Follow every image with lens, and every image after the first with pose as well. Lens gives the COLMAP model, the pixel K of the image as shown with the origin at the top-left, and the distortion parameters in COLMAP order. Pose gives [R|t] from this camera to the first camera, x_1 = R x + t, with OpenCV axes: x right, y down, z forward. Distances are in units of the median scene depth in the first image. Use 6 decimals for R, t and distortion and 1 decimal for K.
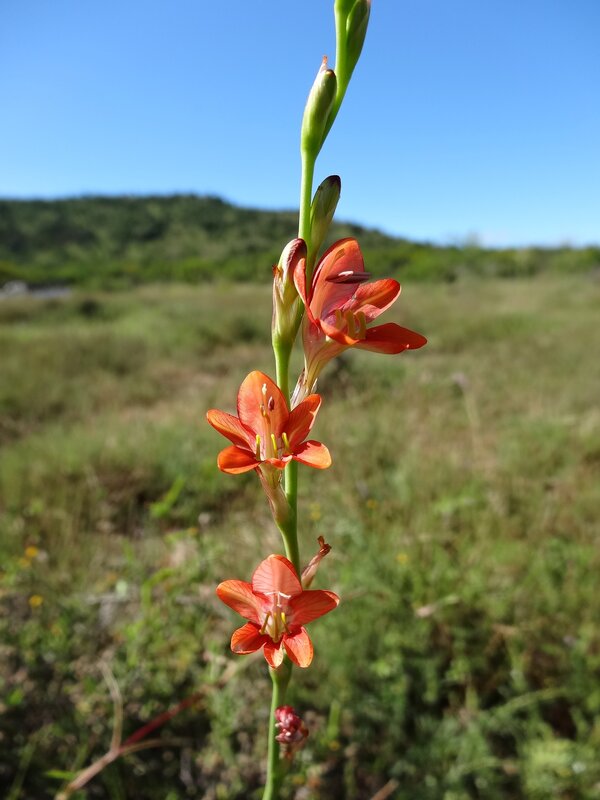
lens RADIAL K [[585.0, 0, 300.0], [0, 585.0, 400.0], [0, 0, 1]] dist [-0.002572, 0.000514]
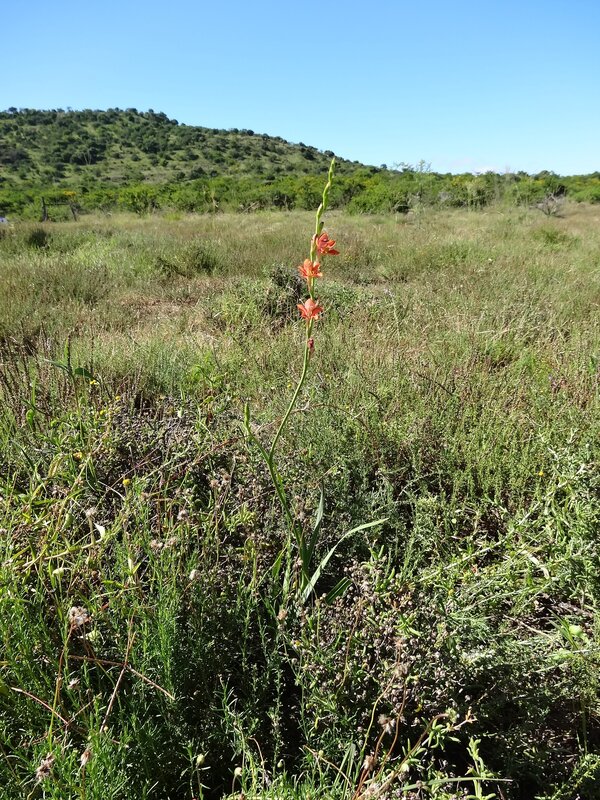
lens RADIAL K [[585.0, 0, 300.0], [0, 585.0, 400.0], [0, 0, 1]] dist [-0.002572, 0.000514]
pose [[0.996777, -0.020354, 0.077600, -0.033811], [0.011311, 0.993273, 0.115245, 0.035311], [-0.079424, -0.113996, 0.990301, -0.254049]]
